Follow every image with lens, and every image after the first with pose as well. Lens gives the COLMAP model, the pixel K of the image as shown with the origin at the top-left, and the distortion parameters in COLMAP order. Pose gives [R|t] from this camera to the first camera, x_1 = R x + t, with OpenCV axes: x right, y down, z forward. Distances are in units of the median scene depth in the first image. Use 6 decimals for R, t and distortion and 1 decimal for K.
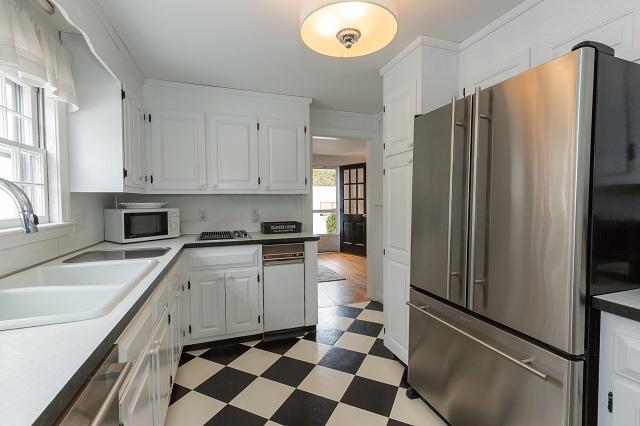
lens RADIAL K [[291.7, 0, 318.7], [0, 291.7, 211.4], [0, 0, 1]] dist [-0.000108, -0.000184]
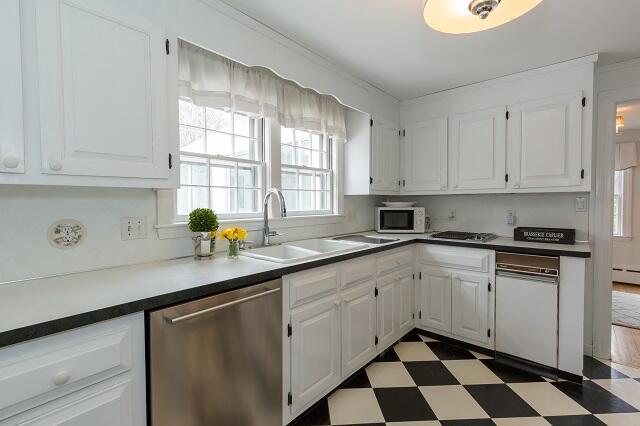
lens RADIAL K [[300.8, 0, 320.0], [0, 300.8, 213.0], [0, 0, 1]] dist [-0.021588, -0.000113]
pose [[0.449658, 0.040472, -0.892283, 0.381409], [-0.031553, 0.999069, 0.029415, -0.010575], [0.892643, 0.014927, 0.450517, 0.122529]]
